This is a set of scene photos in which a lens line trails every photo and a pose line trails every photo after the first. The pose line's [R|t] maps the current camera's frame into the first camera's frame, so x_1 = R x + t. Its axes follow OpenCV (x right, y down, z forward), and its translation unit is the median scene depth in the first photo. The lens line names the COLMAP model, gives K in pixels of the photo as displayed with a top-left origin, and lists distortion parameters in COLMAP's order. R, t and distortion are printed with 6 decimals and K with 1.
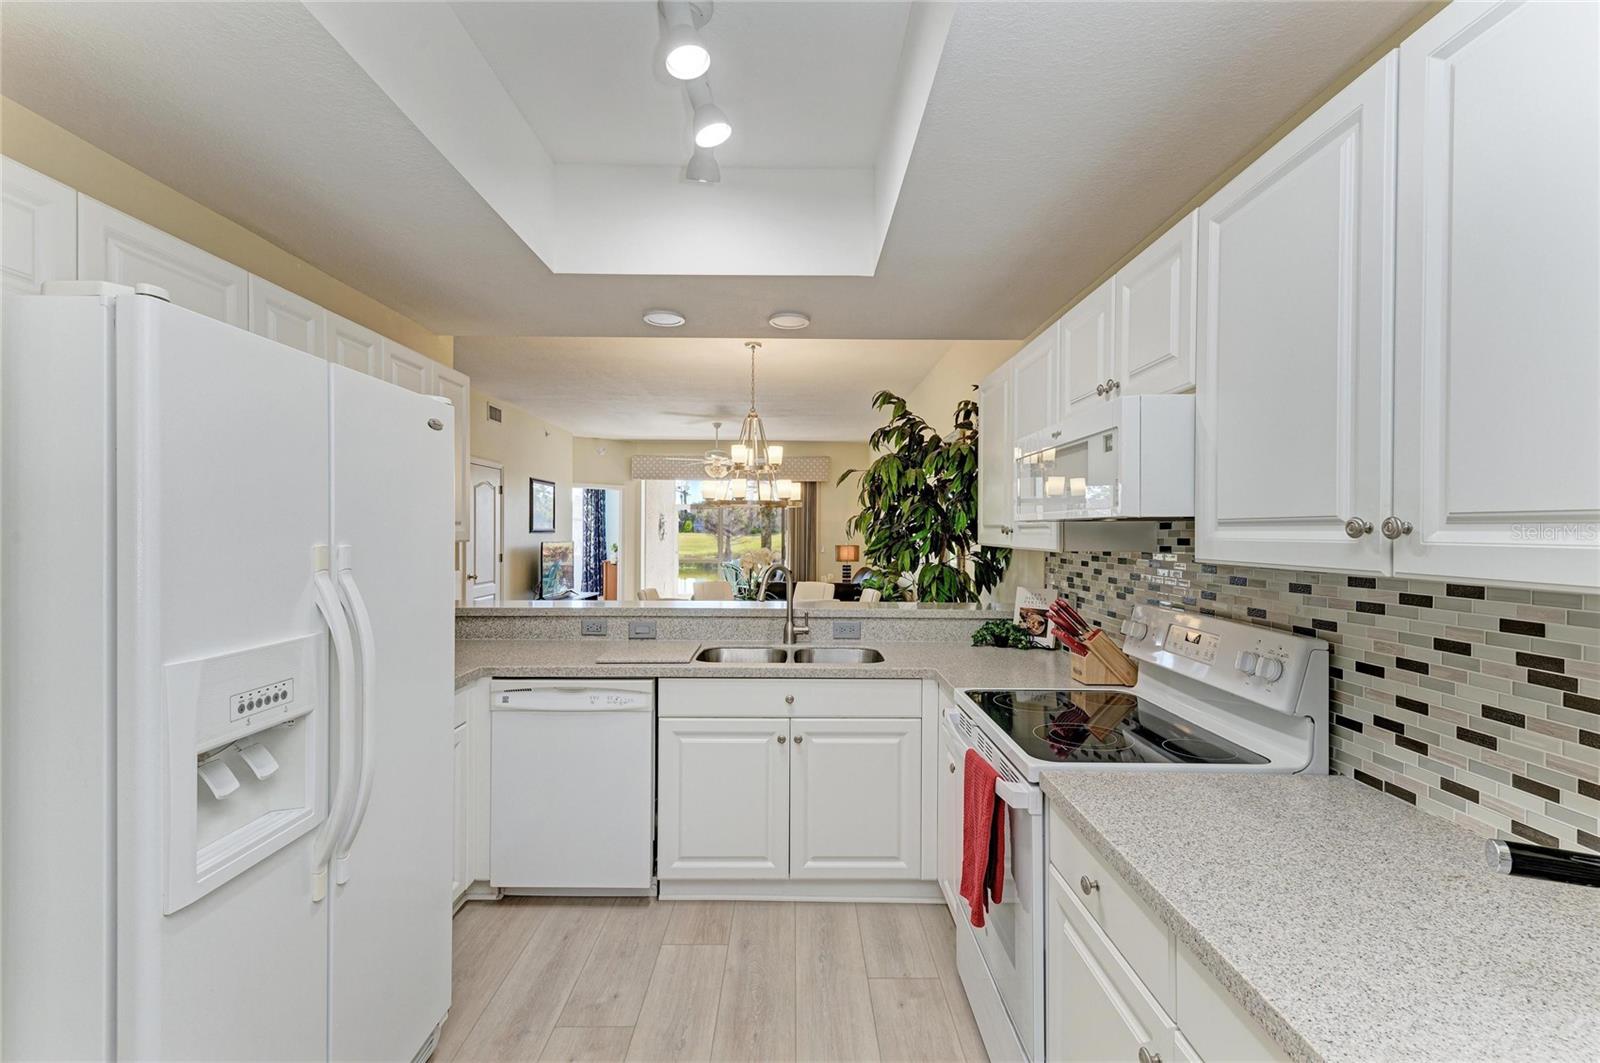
lens RADIAL K [[712.6, 0, 800.0], [0, 712.6, 531.5], [0, 0, 1]] dist [-0.000072, -0.000093]
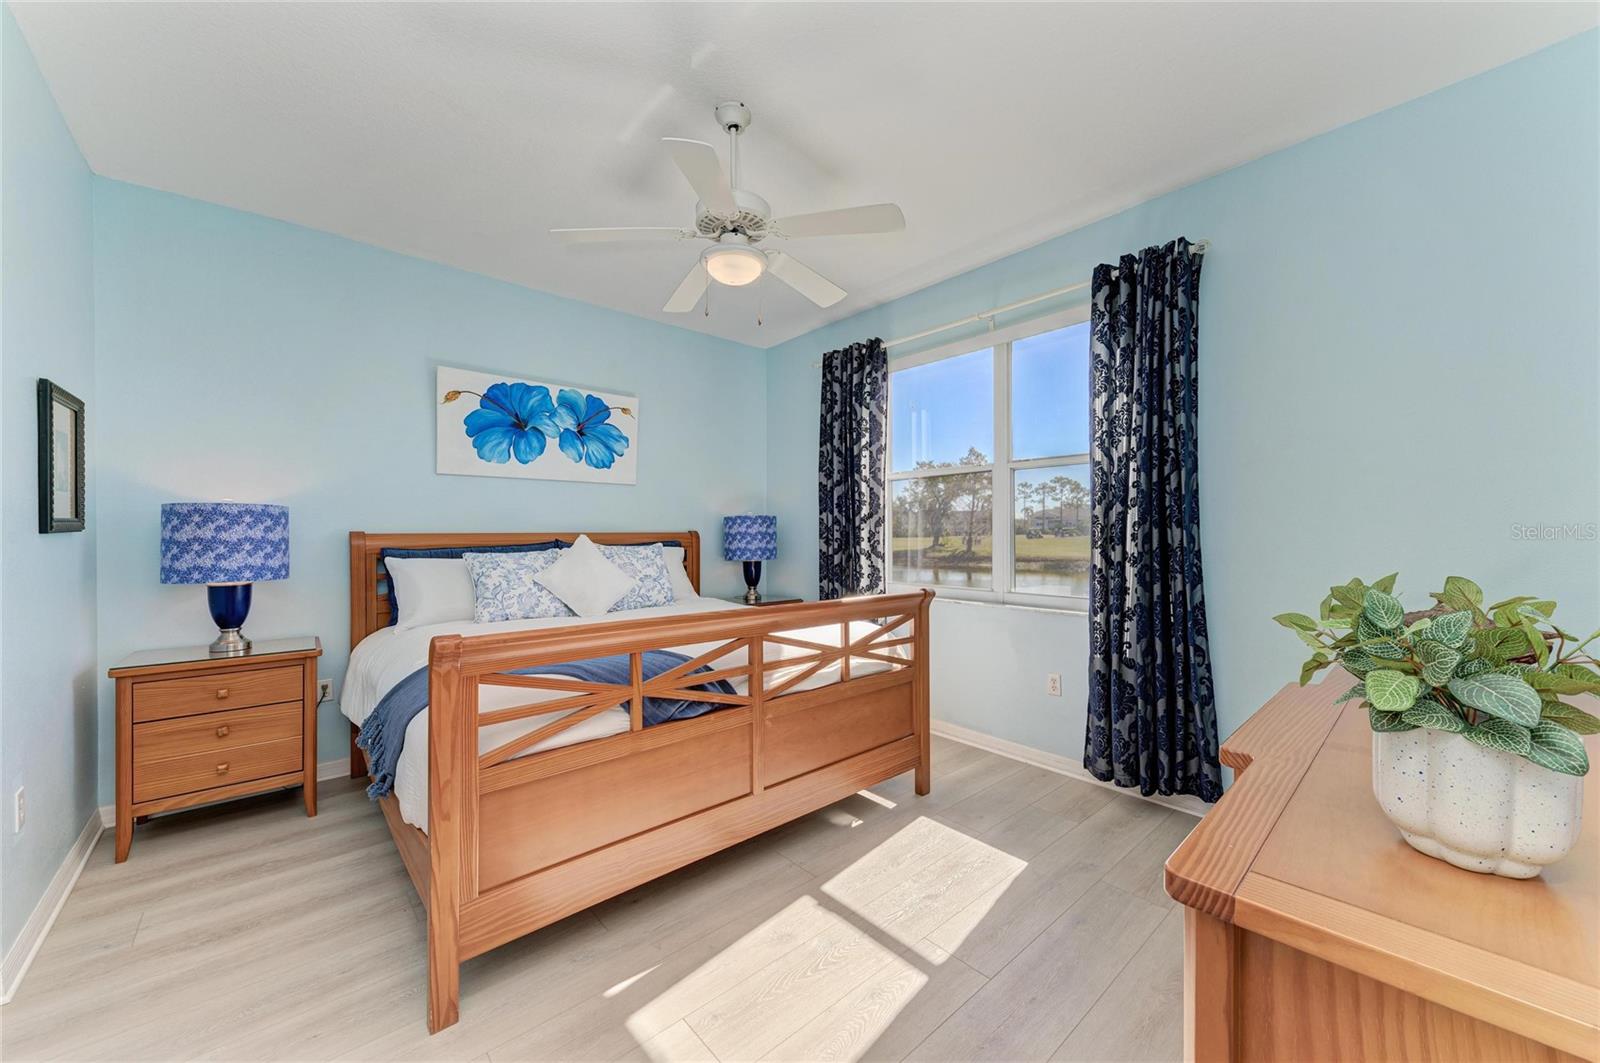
lens RADIAL K [[610.1, 0, 796.6], [0, 610.1, 534.5], [0, 0, 1]] dist [0.018720, -0.000395]
pose [[0.657736, -0.002046, -0.753246, -0.890482], [0.005332, 0.999984, 0.001940, 0.037568], [0.753230, -0.005293, 0.657736, 3.285096]]
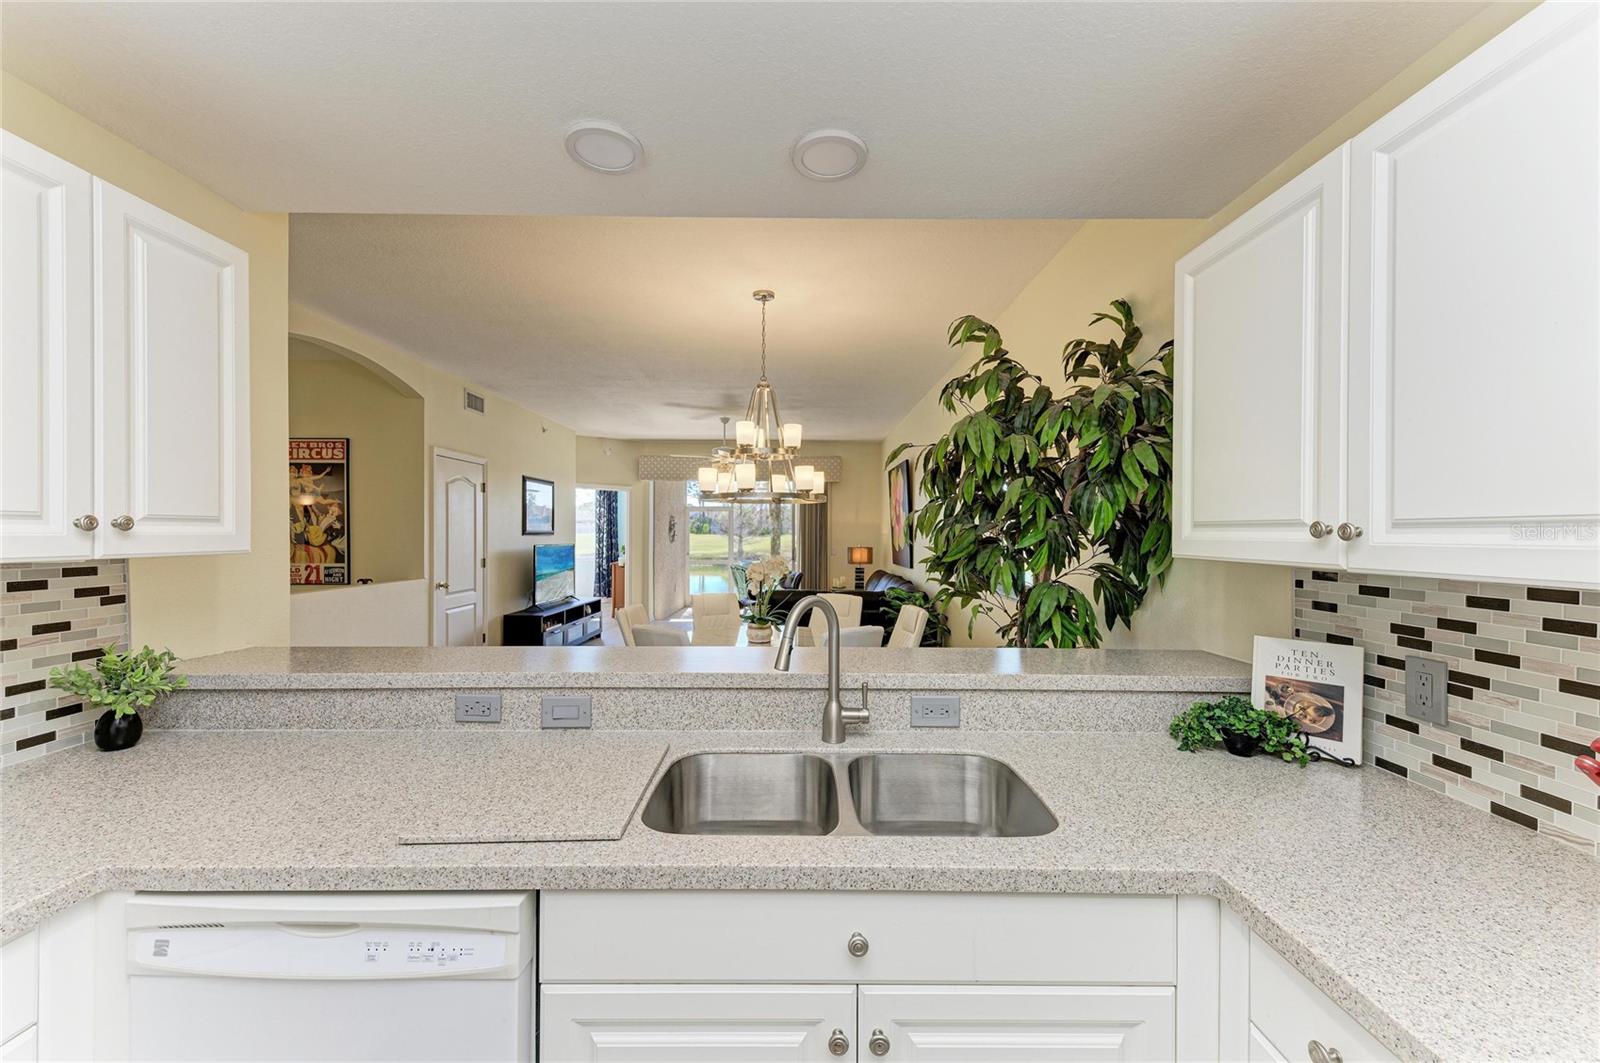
lens RADIAL K [[610.1, 0, 796.6], [0, 610.1, 534.5], [0, 0, 1]] dist [0.018720, -0.000395]
pose [[0.999950, -0.001744, -0.009839, -0.038633], [0.001771, 0.999995, 0.002762, -0.001004], [0.009834, -0.002780, 0.999948, 0.545325]]
